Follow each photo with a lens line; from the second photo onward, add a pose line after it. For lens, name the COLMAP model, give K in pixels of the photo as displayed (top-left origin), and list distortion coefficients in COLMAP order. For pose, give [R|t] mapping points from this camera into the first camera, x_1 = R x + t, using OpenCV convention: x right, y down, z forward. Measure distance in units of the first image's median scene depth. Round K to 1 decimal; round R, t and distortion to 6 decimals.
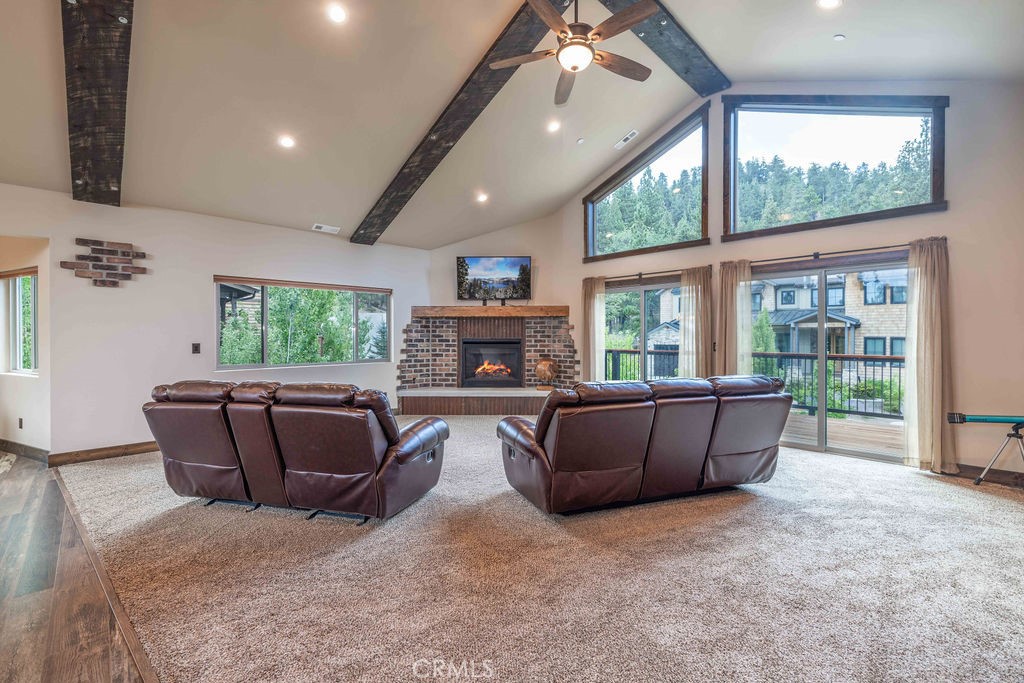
lens RADIAL K [[434.1, 0, 510.1], [0, 434.1, 340.6], [0, 0, 1]] dist [-0.001223, -0.000226]
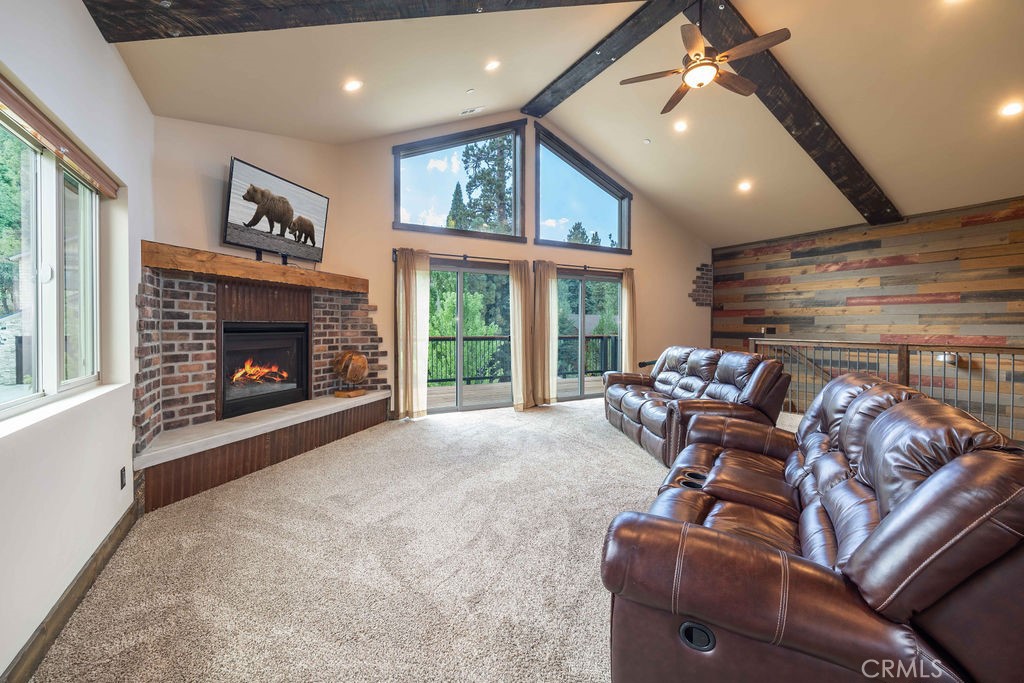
lens RADIAL K [[434.1, 0, 509.7], [0, 434.1, 333.4], [0, 0, 1]] dist [-0.001223, -0.000226]
pose [[0.264069, -0.015385, 0.964381, -0.508606], [0.004260, 0.999882, 0.014785, 0.002867], [-0.964494, 0.000204, 0.264103, 0.549870]]
